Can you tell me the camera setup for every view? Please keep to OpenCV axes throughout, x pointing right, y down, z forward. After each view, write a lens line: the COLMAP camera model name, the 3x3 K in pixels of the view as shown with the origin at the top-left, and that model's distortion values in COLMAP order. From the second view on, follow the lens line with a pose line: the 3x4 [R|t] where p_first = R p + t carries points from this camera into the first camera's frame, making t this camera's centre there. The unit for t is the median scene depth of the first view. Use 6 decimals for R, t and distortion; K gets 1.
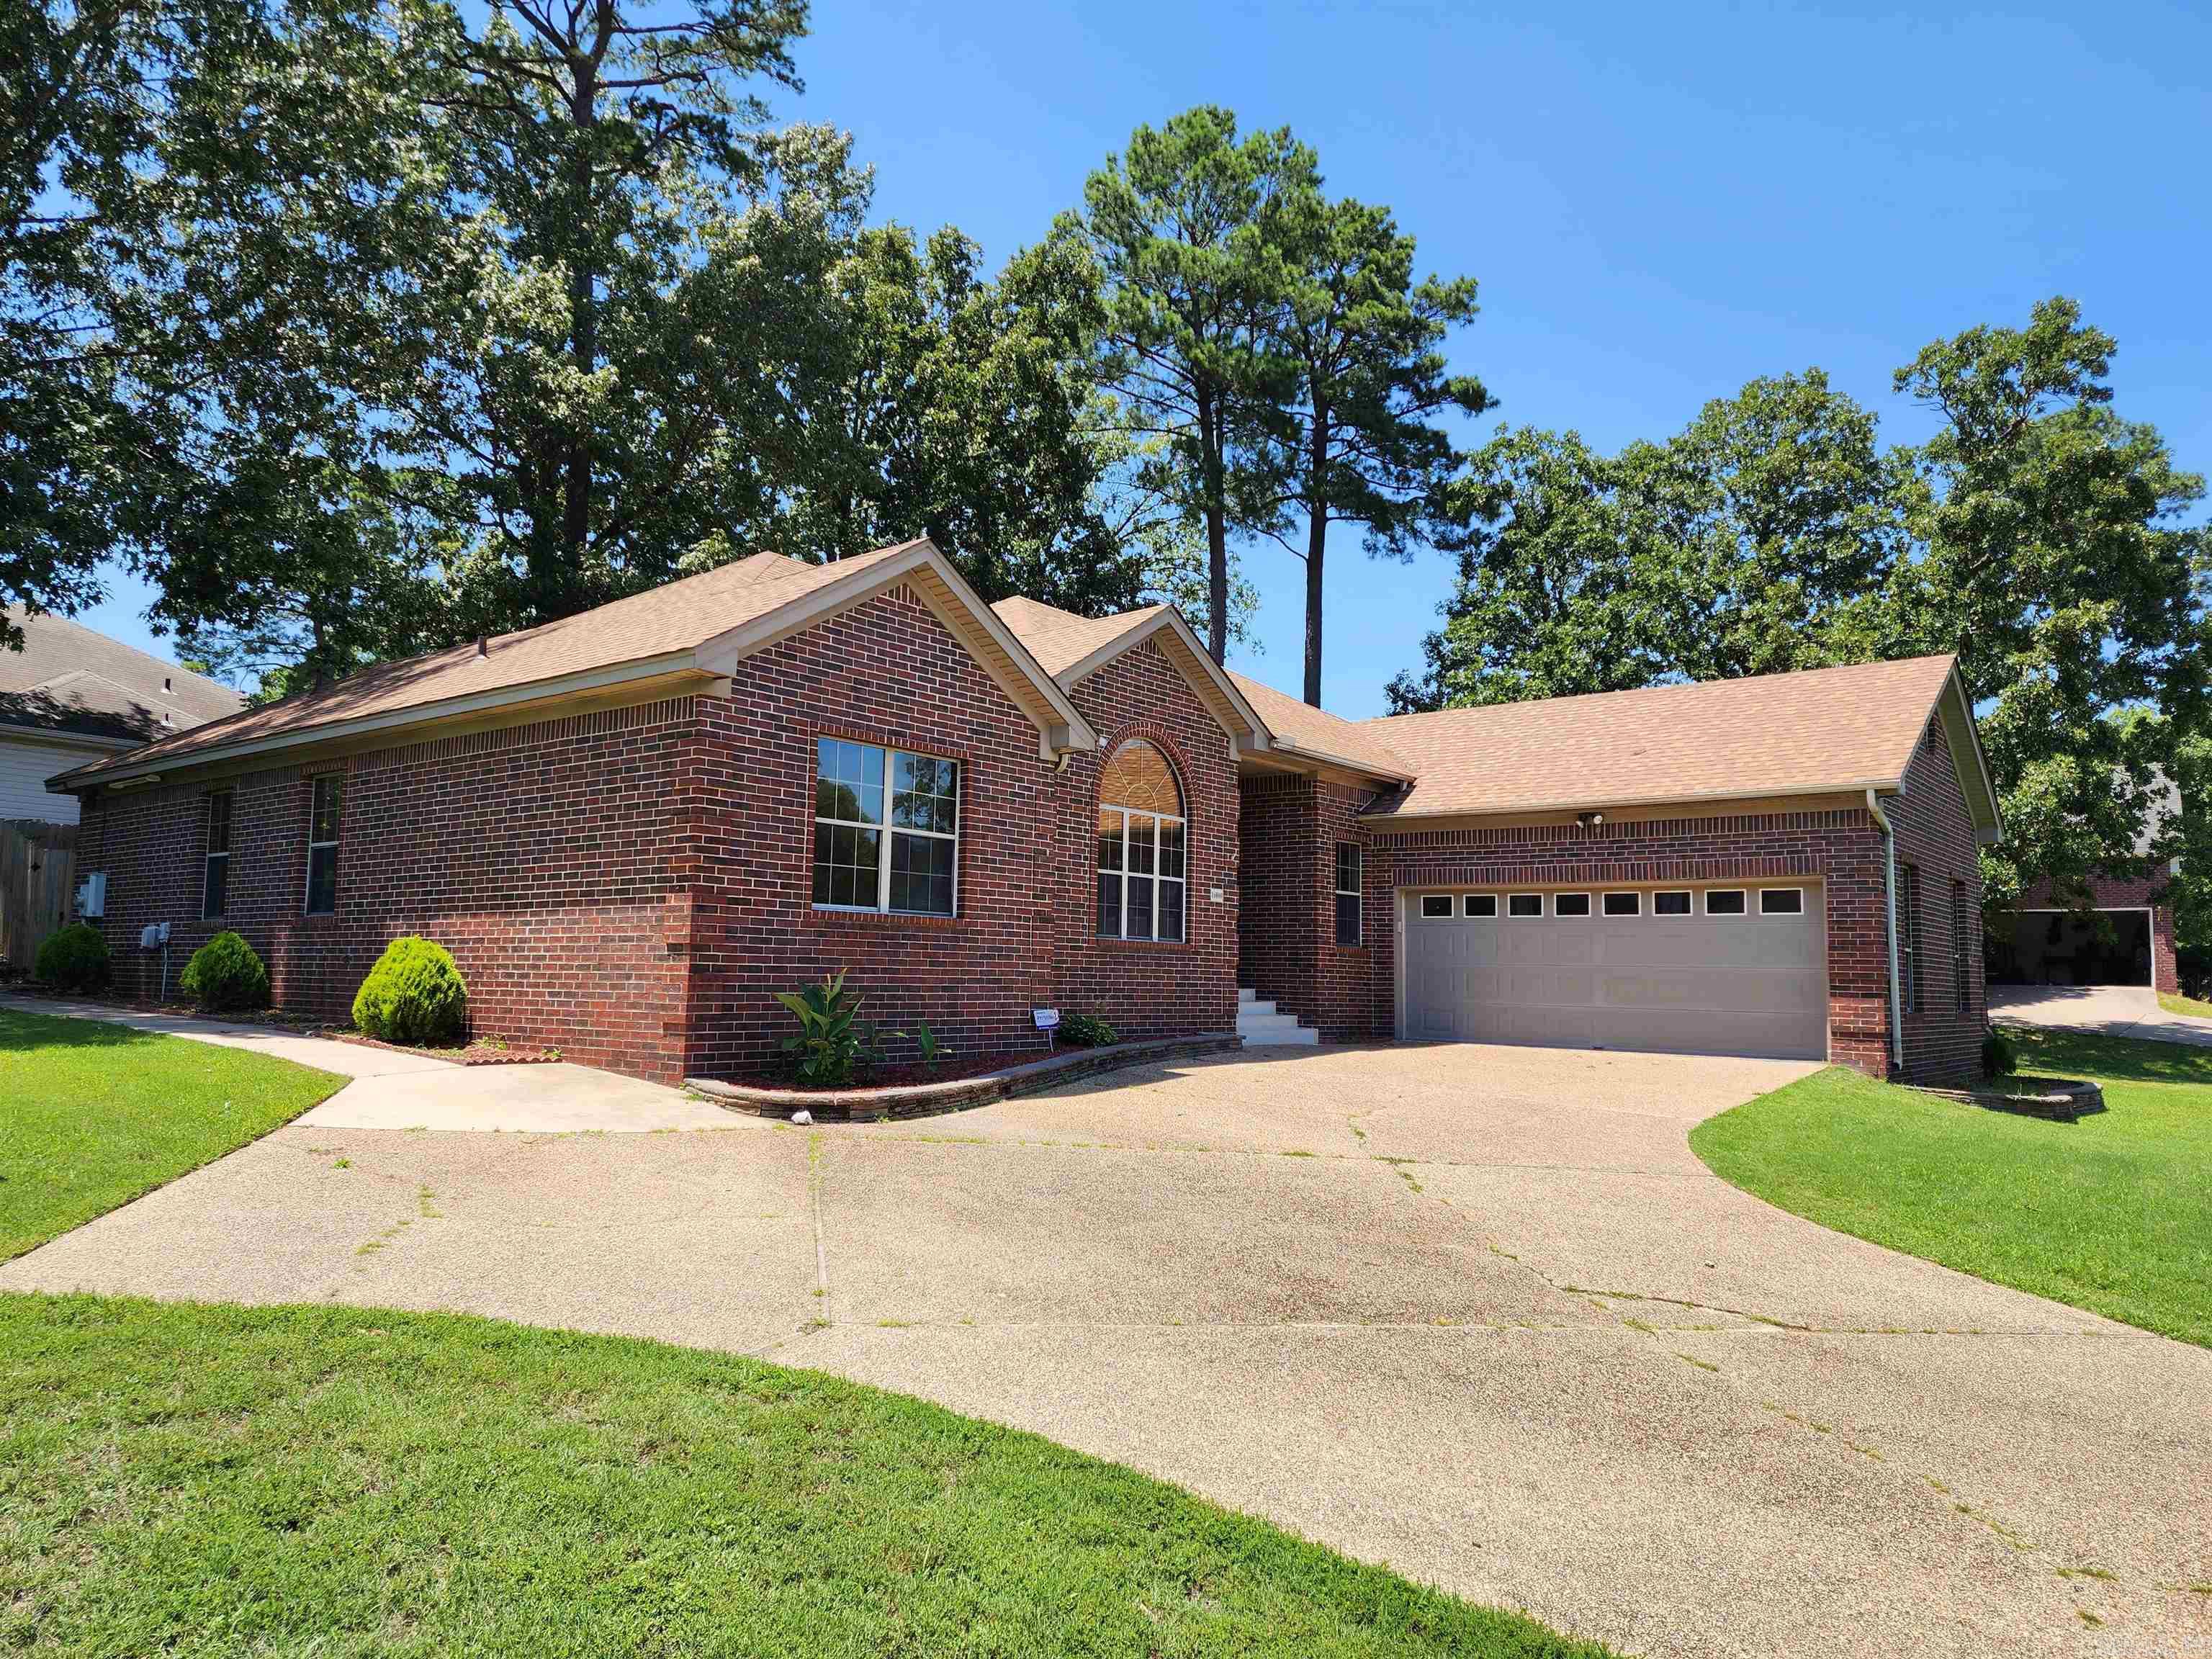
lens RADIAL K [[1489.3, 0, 1099.1], [0, 1489.3, 870.0], [0, 0, 1]] dist [0.085967, -0.070429]
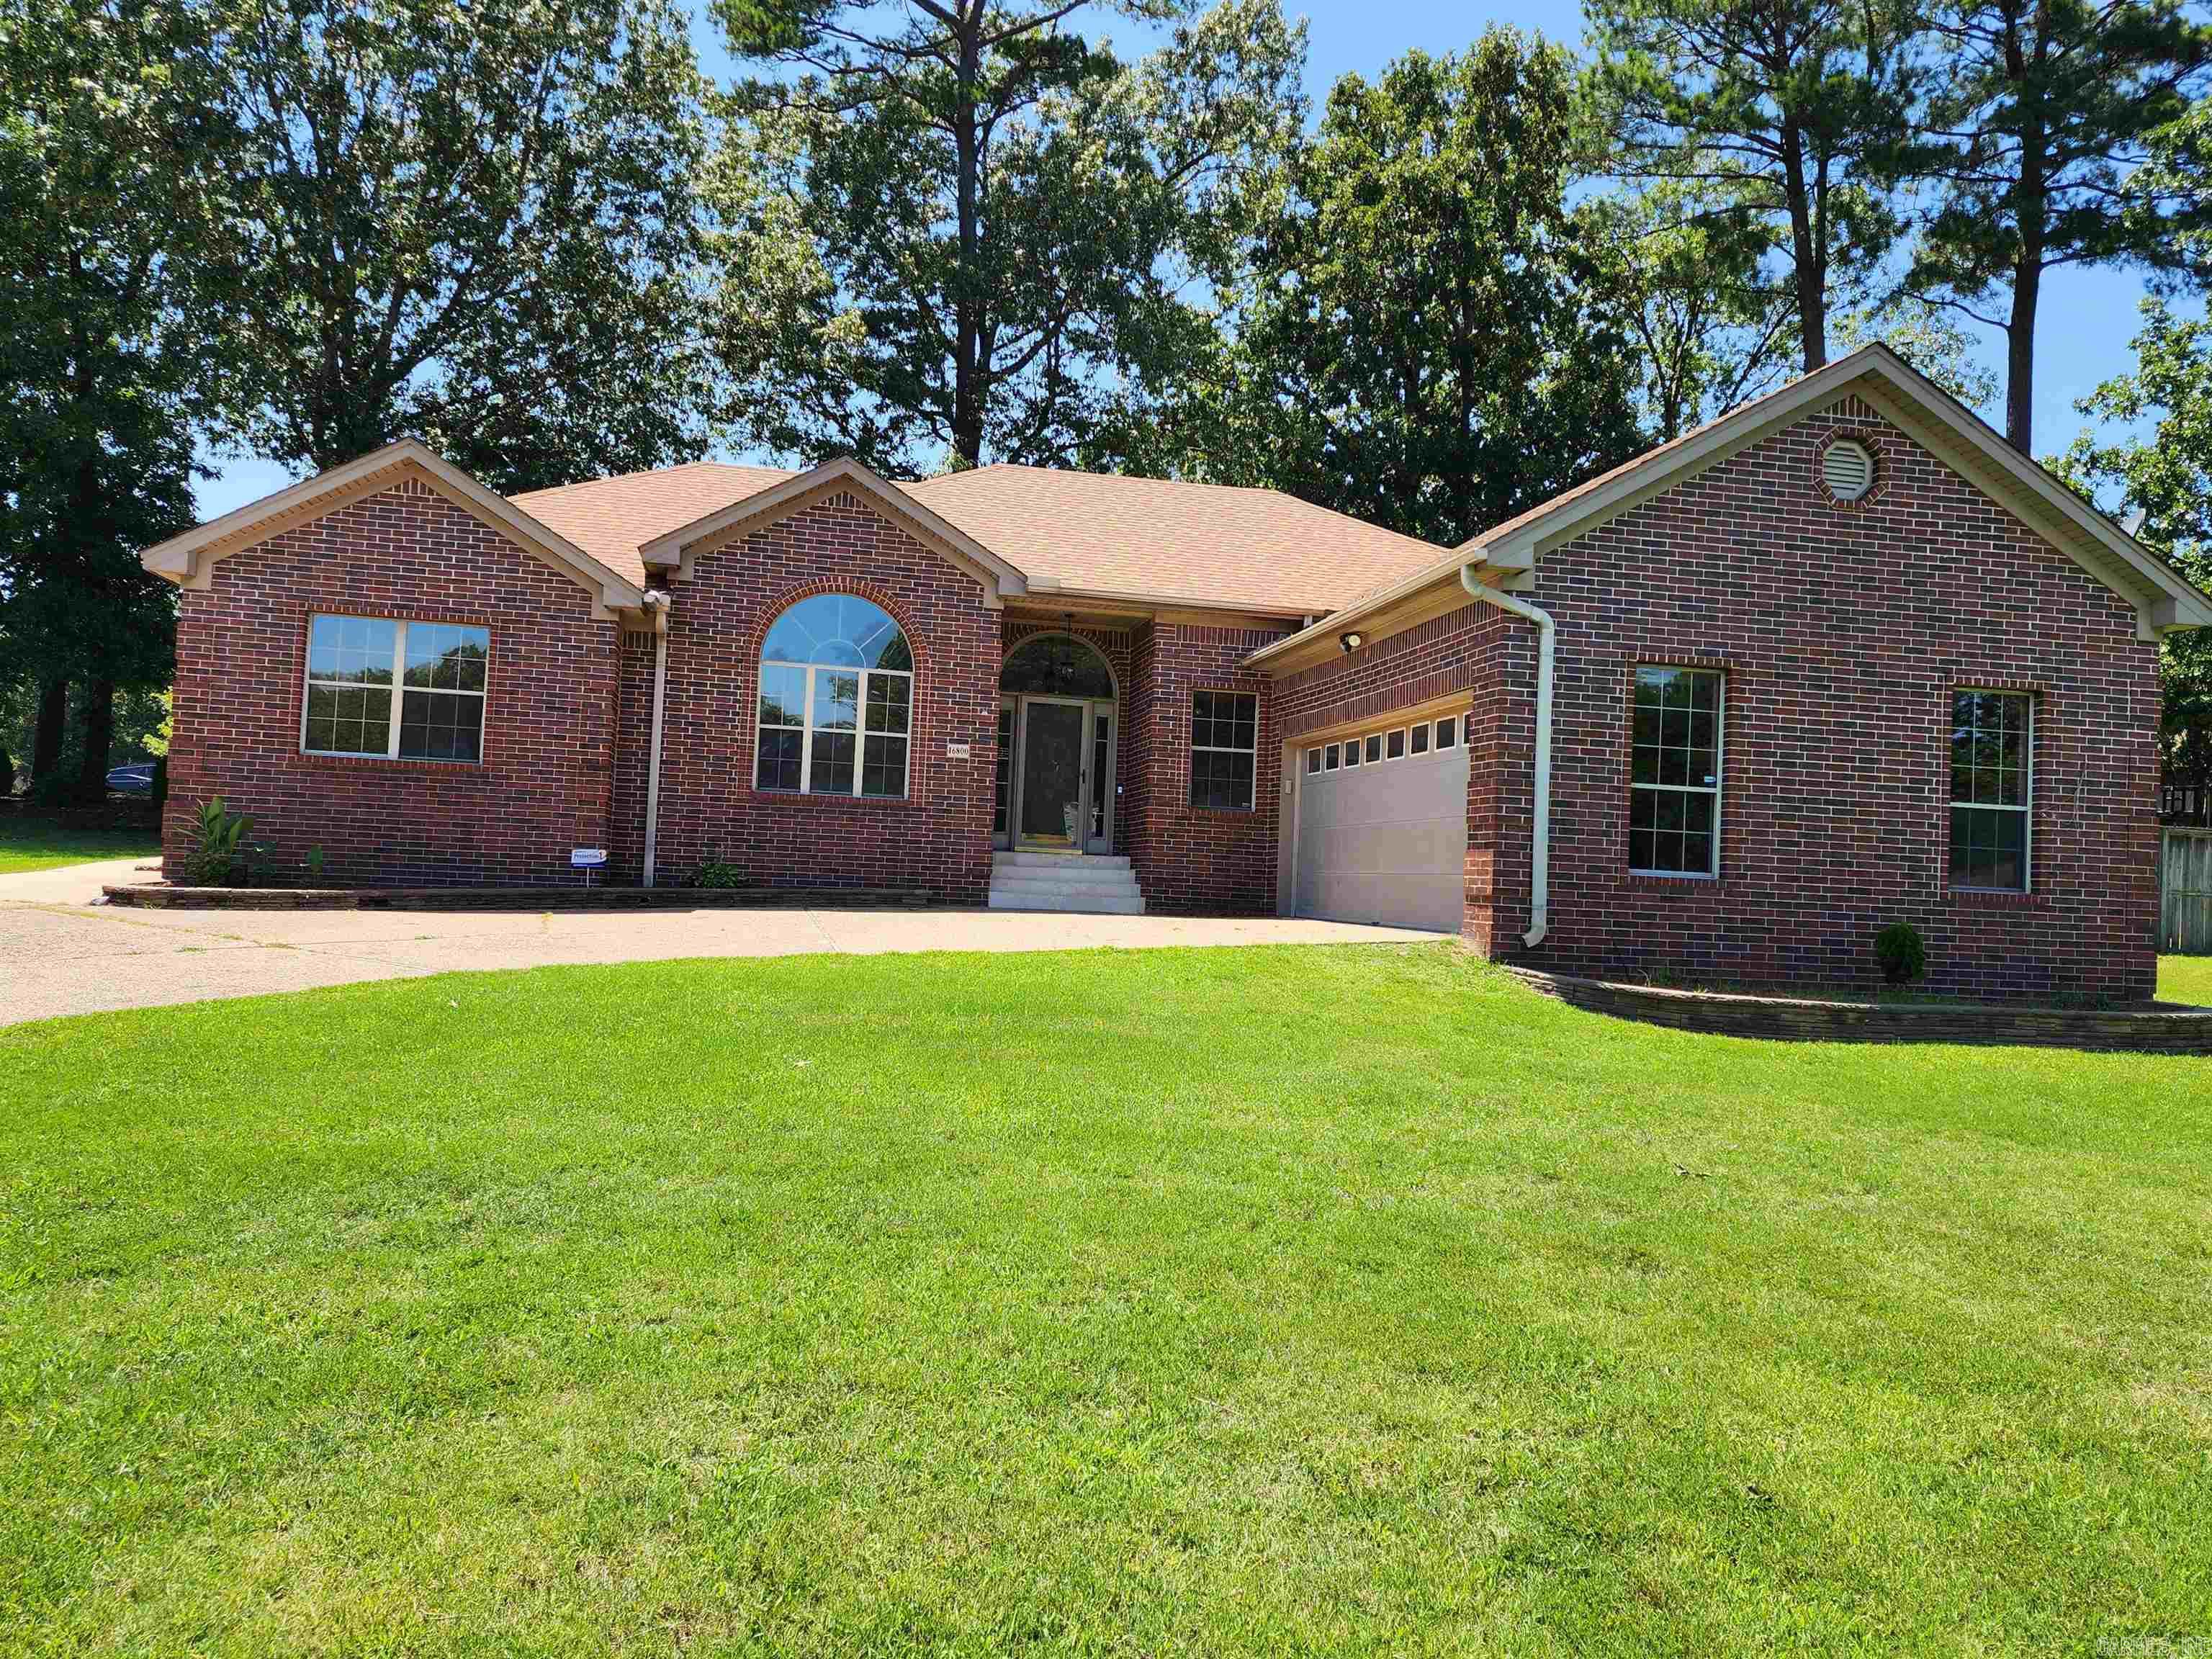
lens RADIAL K [[1502.7, 0, 1106.0], [0, 1502.7, 829.5], [0, 0, 1]] dist [0.092506, -0.061044]
pose [[0.742252, -0.004406, -0.670106, 0.739153], [0.015257, 0.999830, 0.010325, 0.054804], [0.669947, -0.017887, 0.742194, 0.320526]]
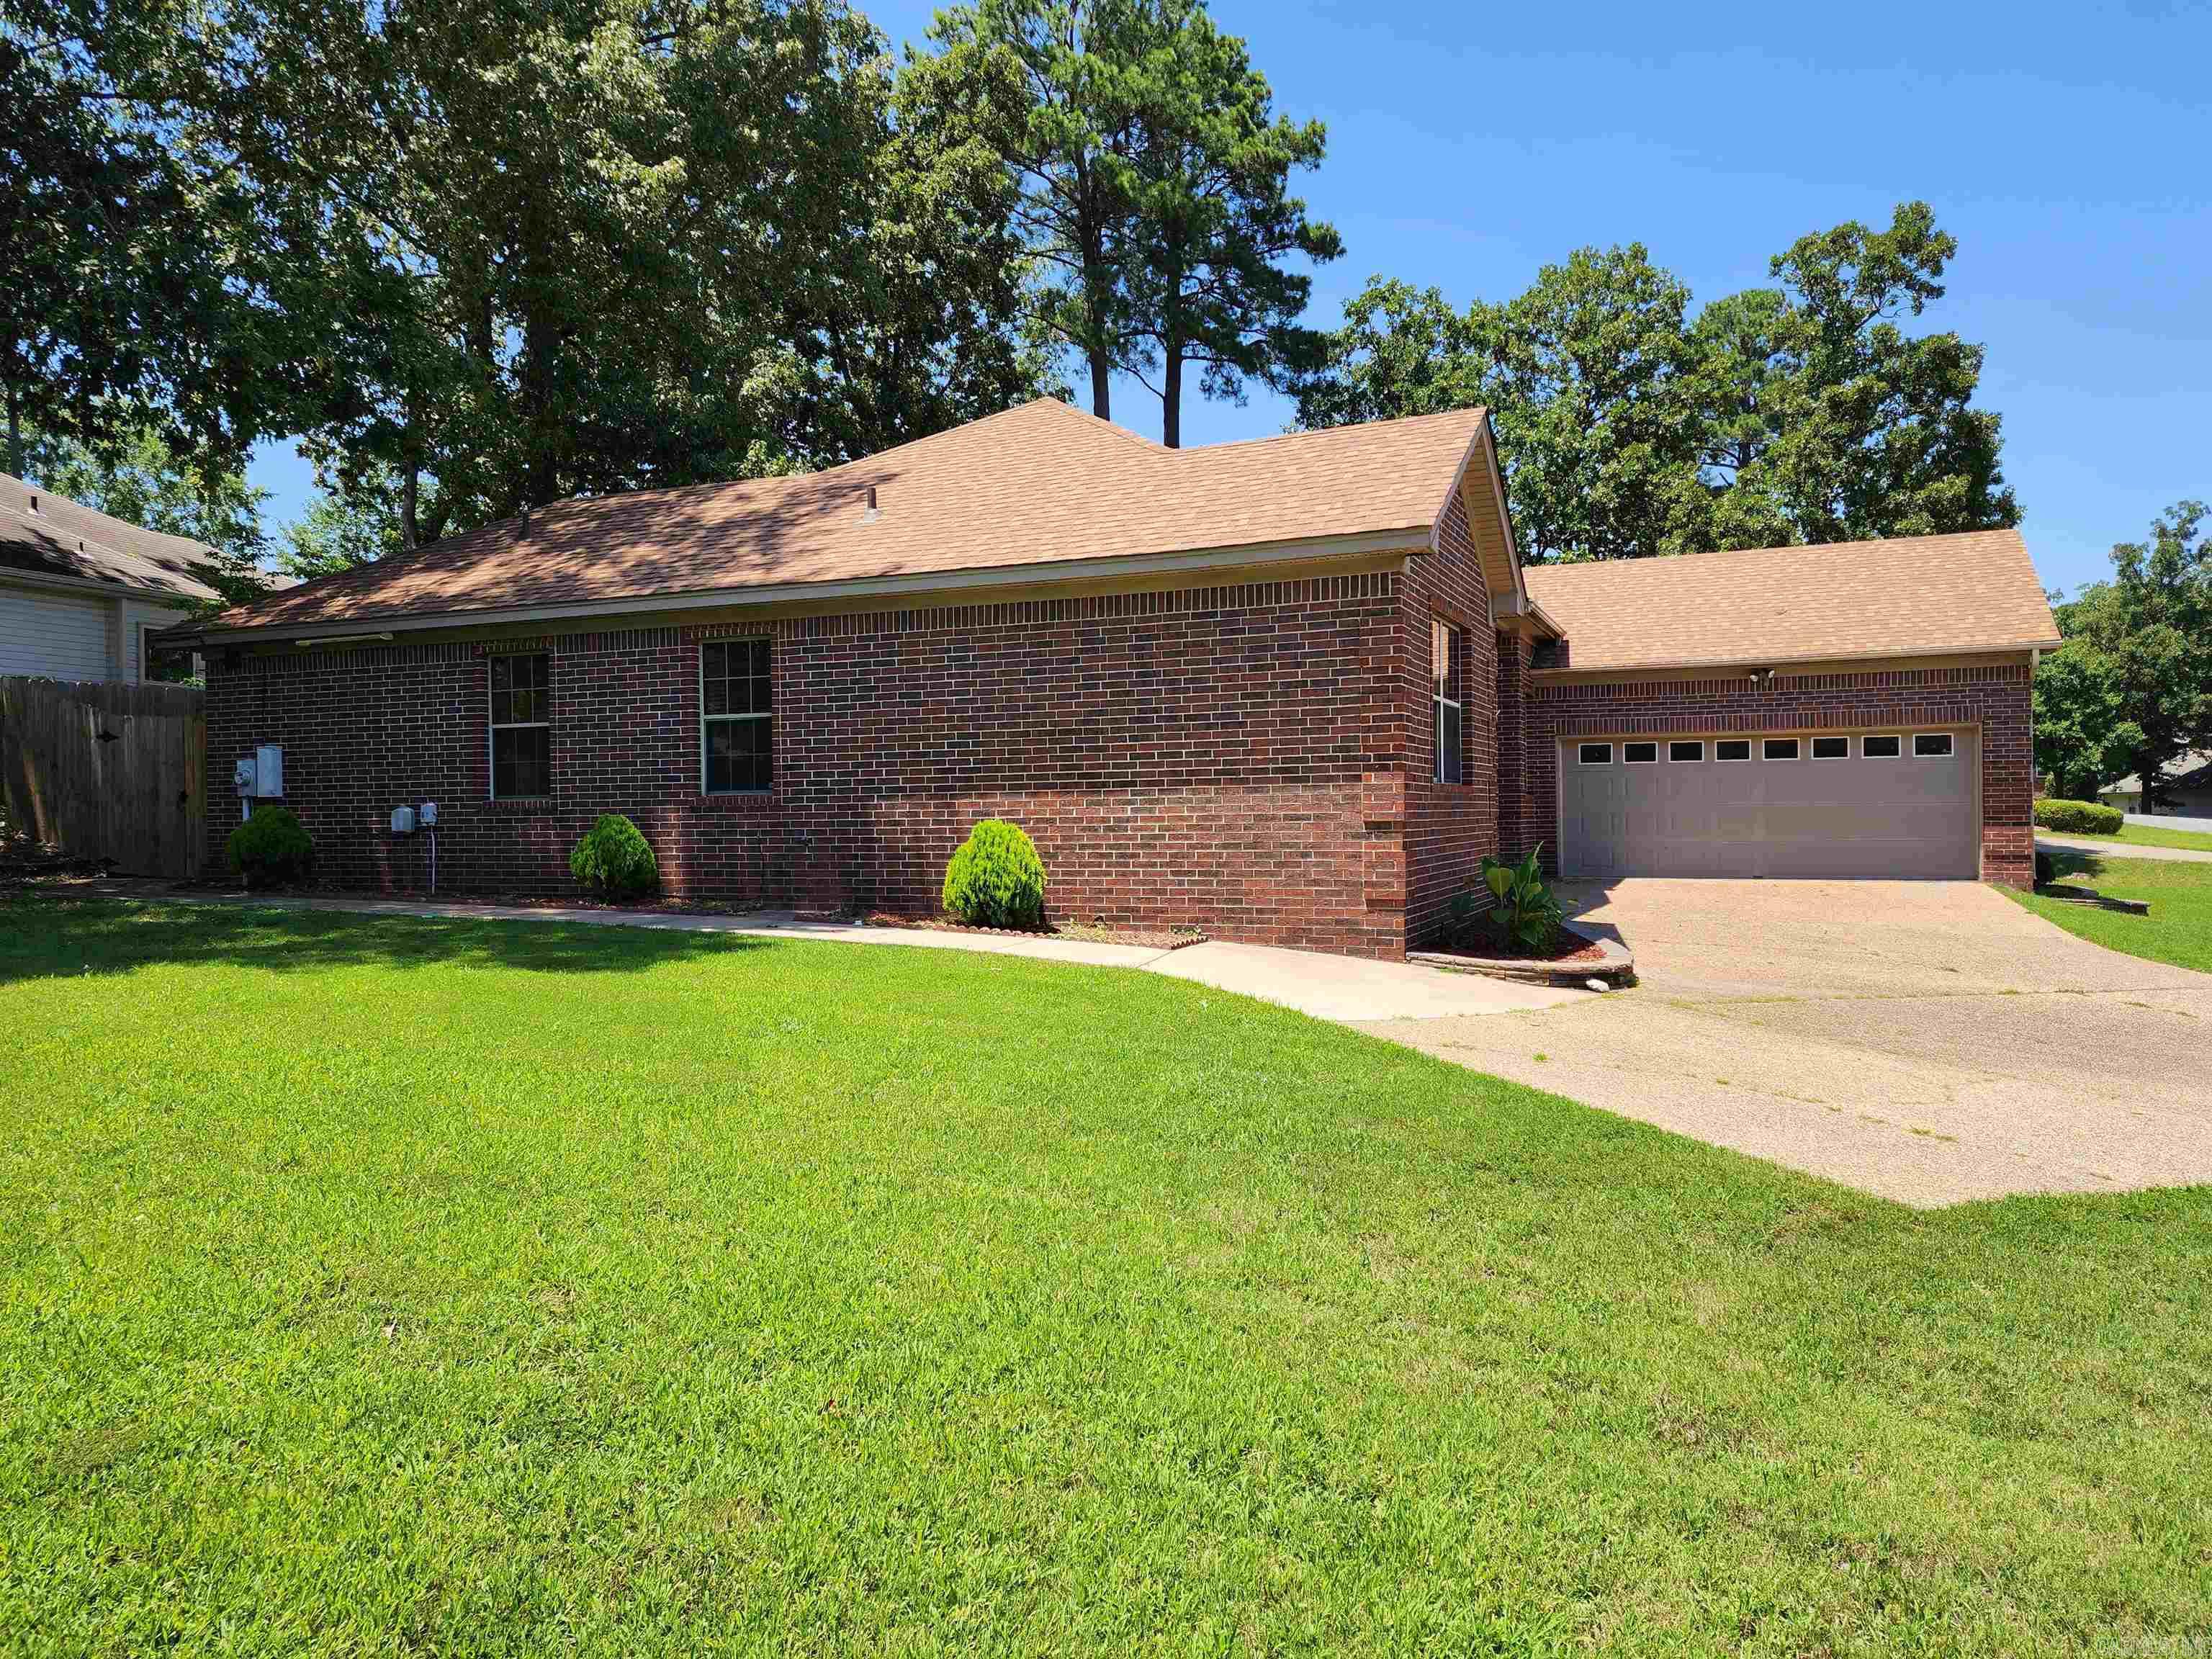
lens RADIAL K [[1502.7, 0, 1106.0], [0, 1502.7, 829.5], [0, 0, 1]] dist [0.092506, -0.061044]
pose [[0.957620, -0.034242, 0.285993, -0.457805], [0.009158, 0.996026, 0.088591, -0.022994], [-0.287890, -0.082217, 0.954128, 0.046915]]
